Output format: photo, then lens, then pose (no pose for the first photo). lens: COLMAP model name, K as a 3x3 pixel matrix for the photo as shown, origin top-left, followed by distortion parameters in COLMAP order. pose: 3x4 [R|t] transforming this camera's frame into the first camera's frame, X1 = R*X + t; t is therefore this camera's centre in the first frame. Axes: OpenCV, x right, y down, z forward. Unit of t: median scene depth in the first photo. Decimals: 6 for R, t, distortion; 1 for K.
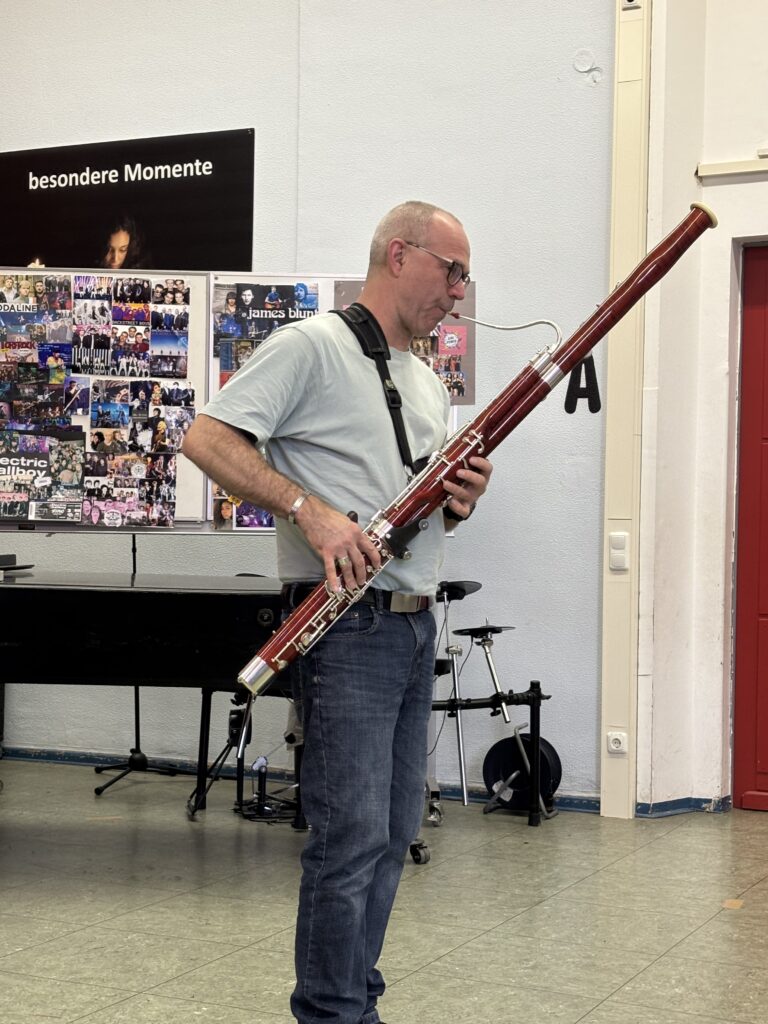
lens RADIAL K [[1675.0, 0, 384.0], [0, 1675.0, 512.0], [0, 0, 1]] dist [0.201296, -0.170698]
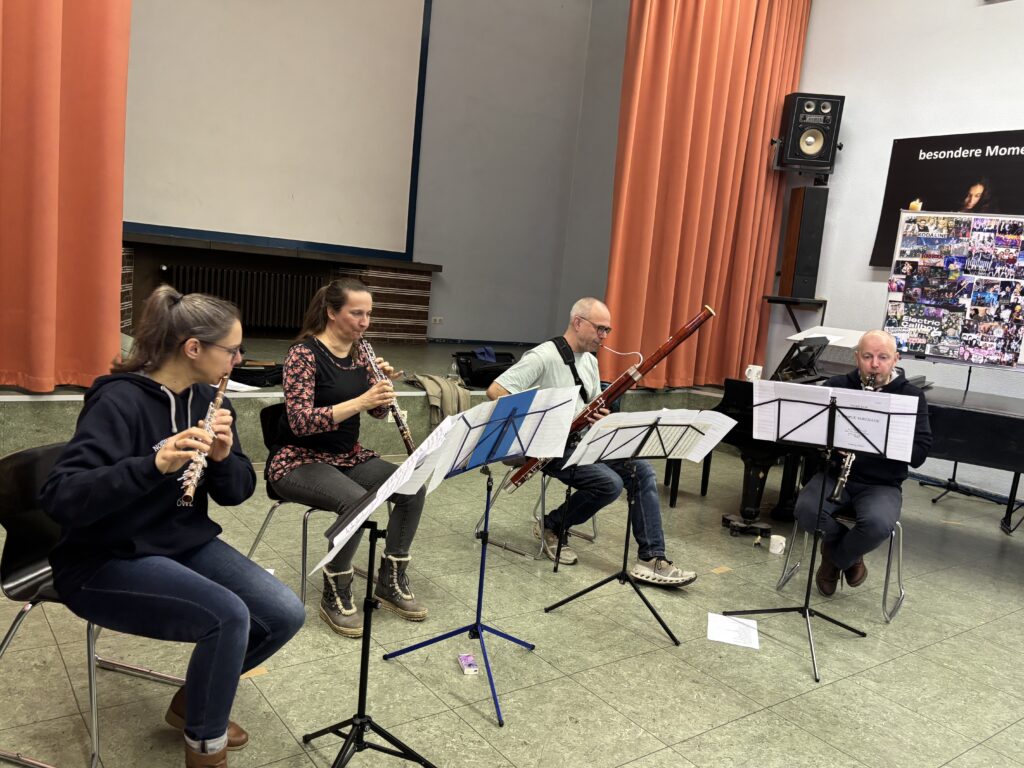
lens RADIAL K [[821.1, 0, 512.0], [0, 821.1, 384.0], [0, 0, 1]] dist [0.002201, -0.011456]
pose [[0.892709, 0.121283, -0.434006, -0.203266], [-0.066822, 0.988081, 0.138672, -0.051695], [0.445652, -0.094793, 0.890173, 0.019080]]
